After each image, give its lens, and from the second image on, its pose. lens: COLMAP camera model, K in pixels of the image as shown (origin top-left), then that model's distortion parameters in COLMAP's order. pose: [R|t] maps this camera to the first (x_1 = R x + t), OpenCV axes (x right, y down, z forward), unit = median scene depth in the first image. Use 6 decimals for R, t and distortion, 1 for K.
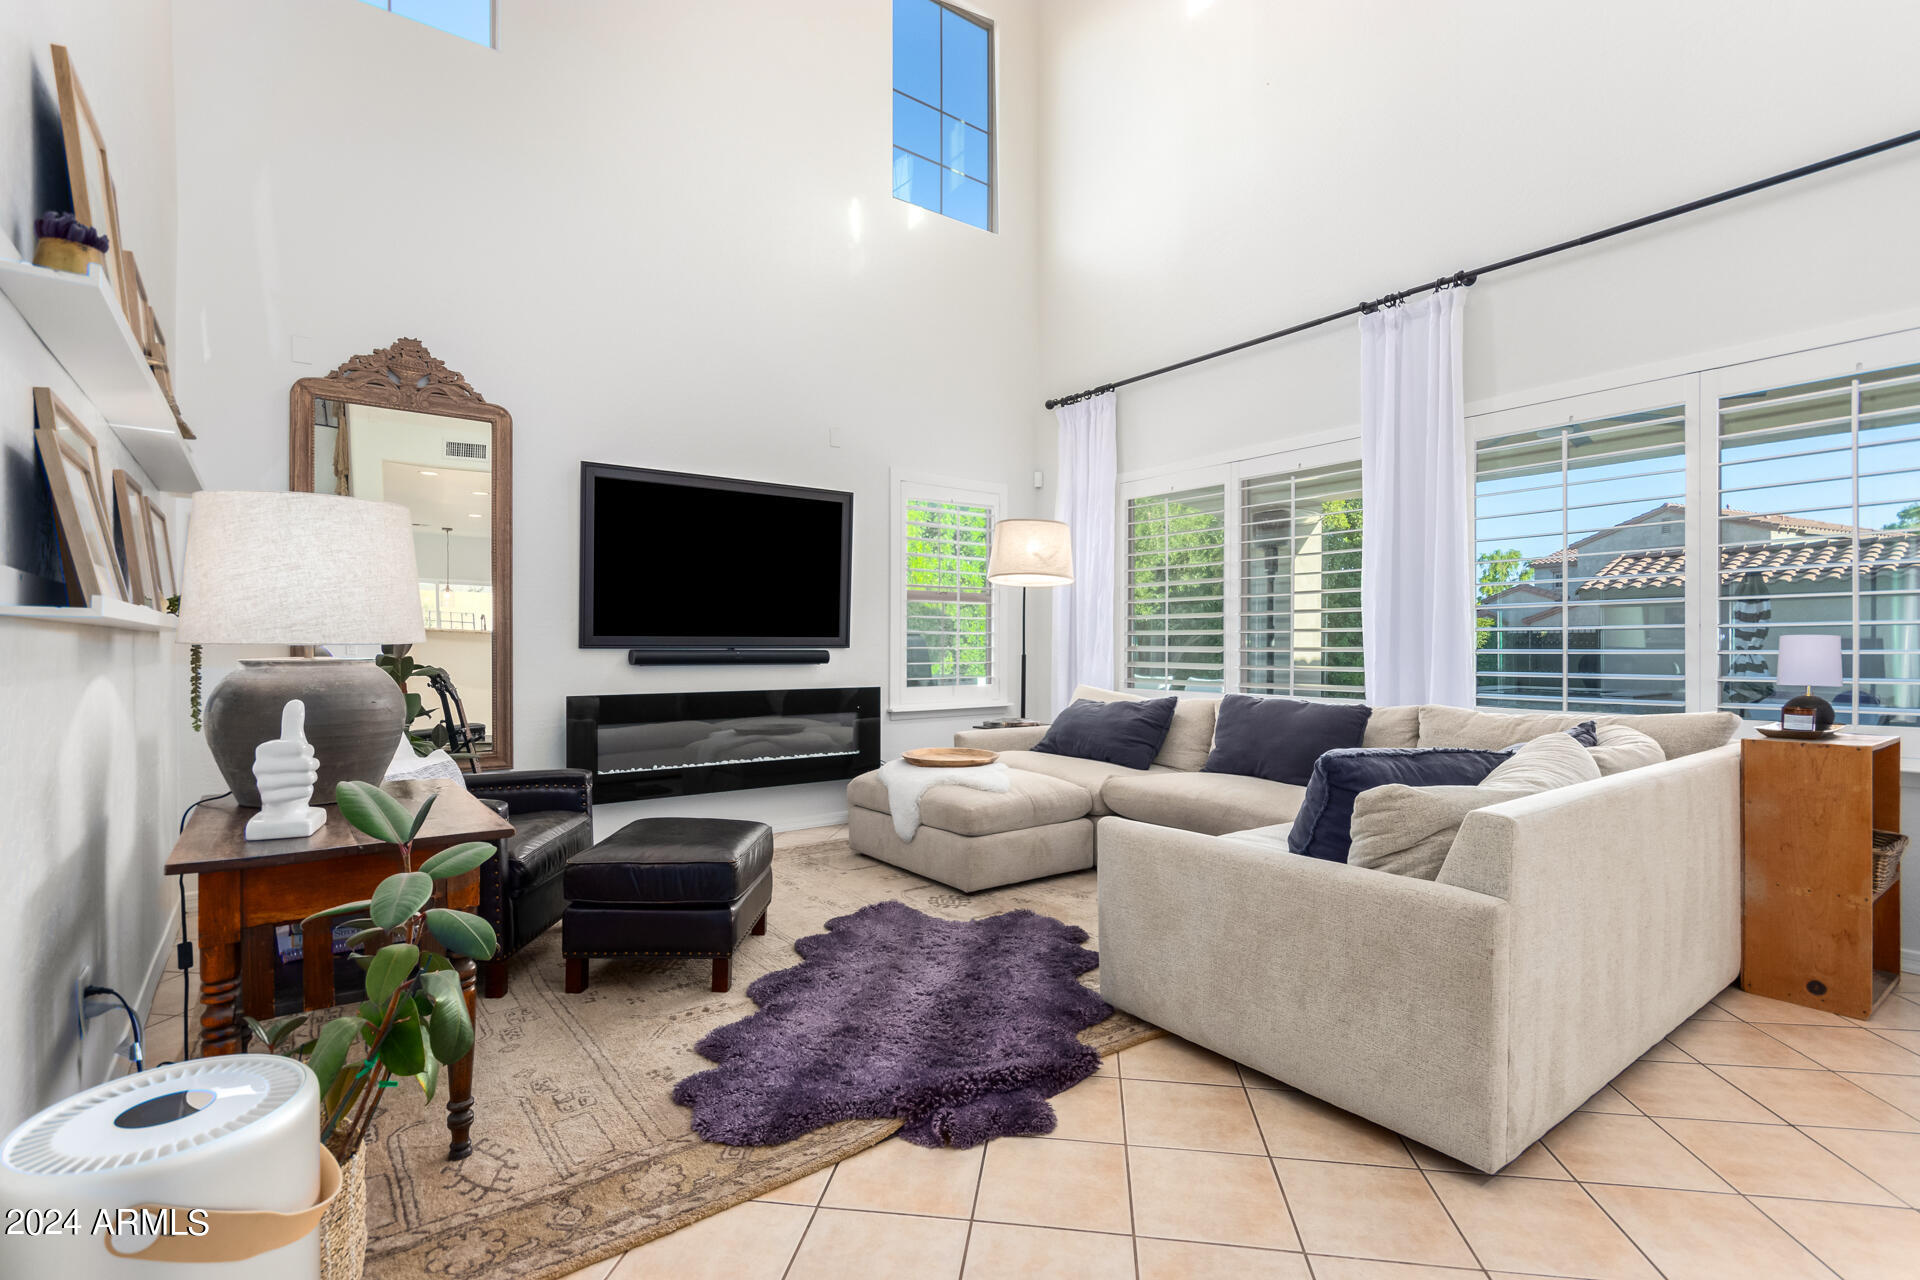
lens RADIAL K [[896.5, 0, 960.0], [0, 896.5, 638.6], [0, 0, 1]] dist [-0.000563, -0.000084]
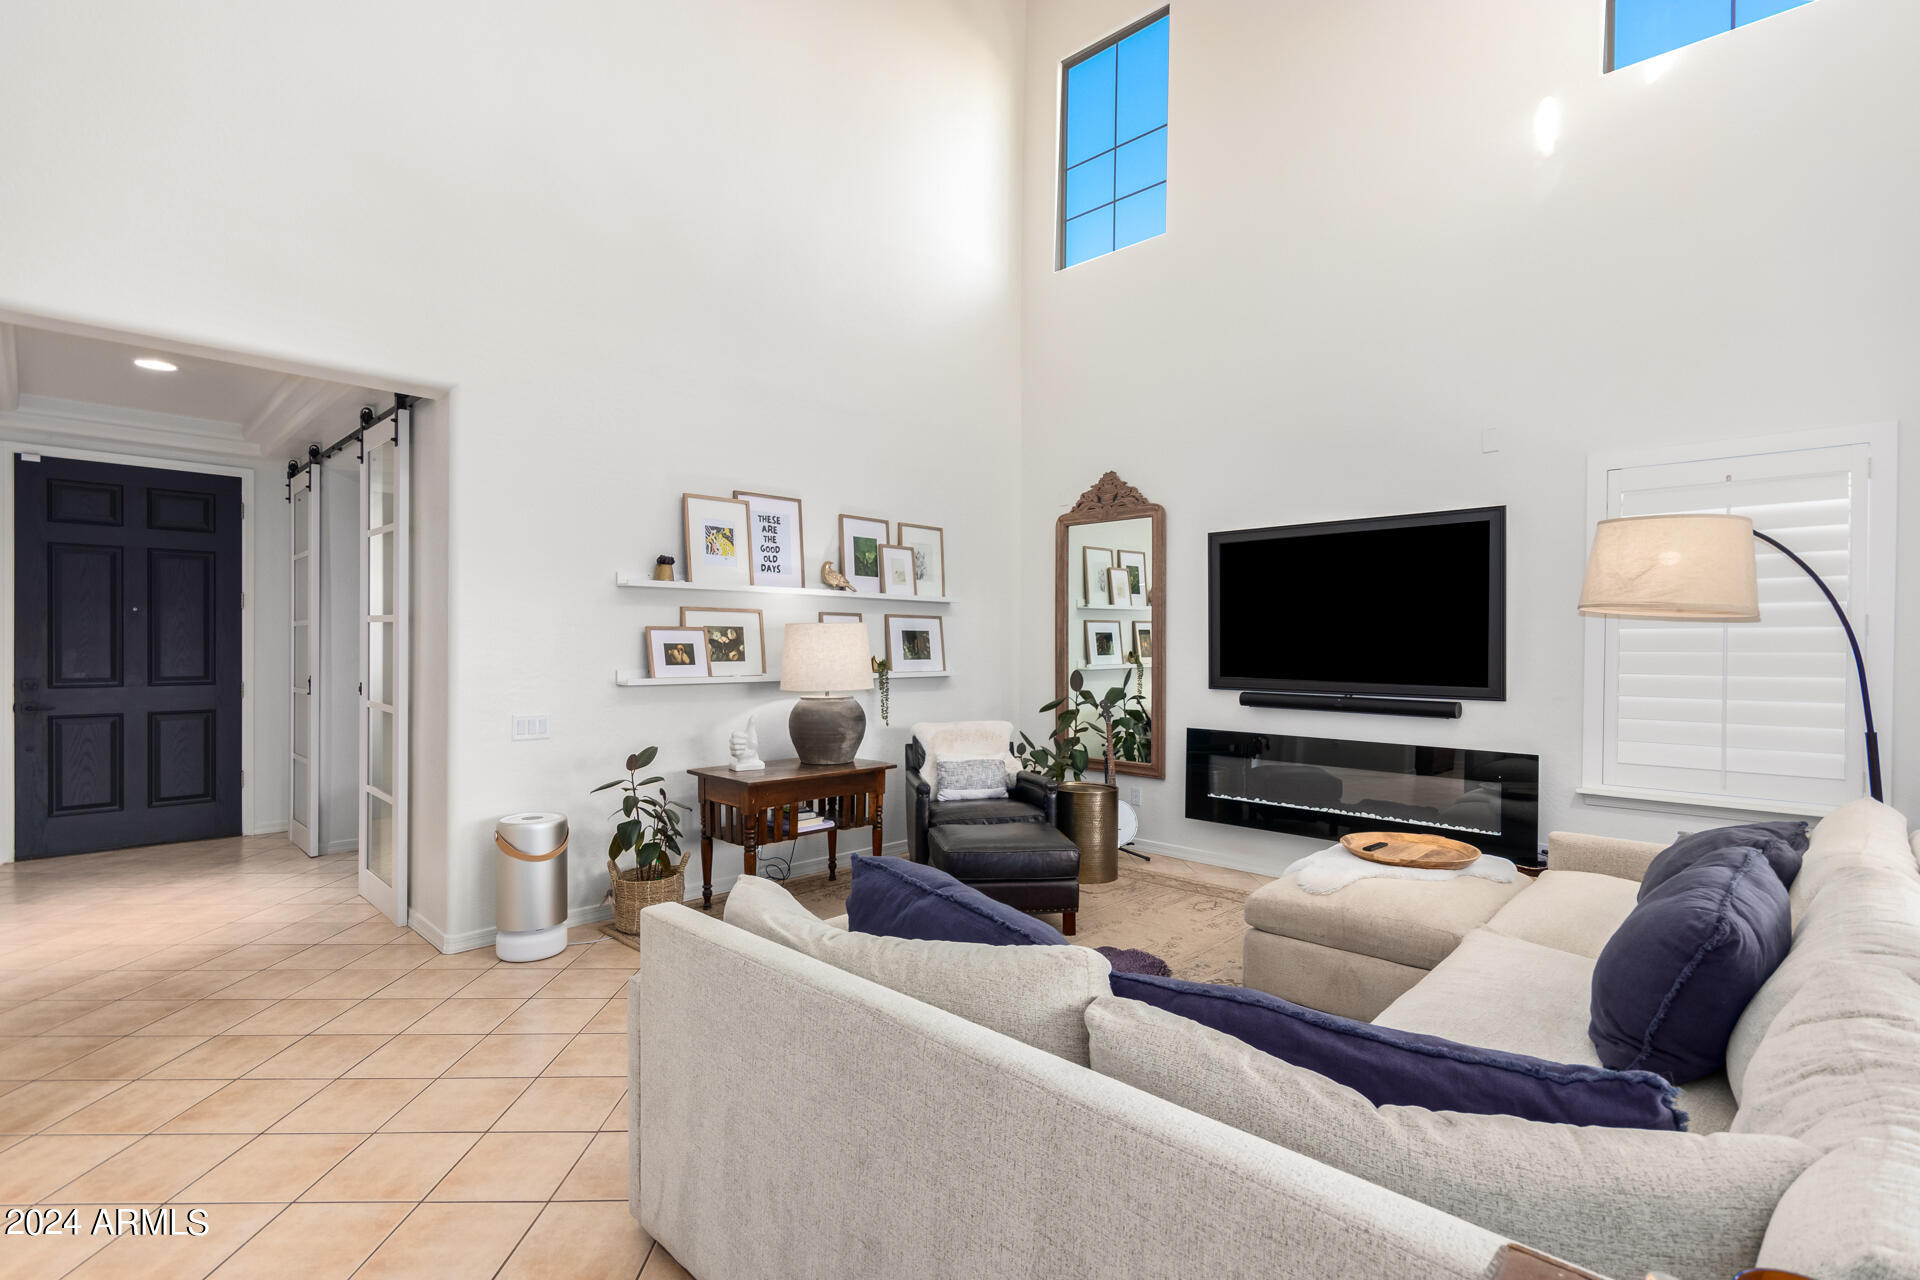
lens RADIAL K [[959.8, 0, 959.7], [0, 959.8, 647.9], [0, 0, 1]] dist [0.000011, -0.000066]
pose [[0.107522, -0.000028, -0.994203, 0.802055], [-0.007979, 0.999968, -0.000891, -0.038880], [0.994171, 0.008029, 0.107518, 0.516504]]
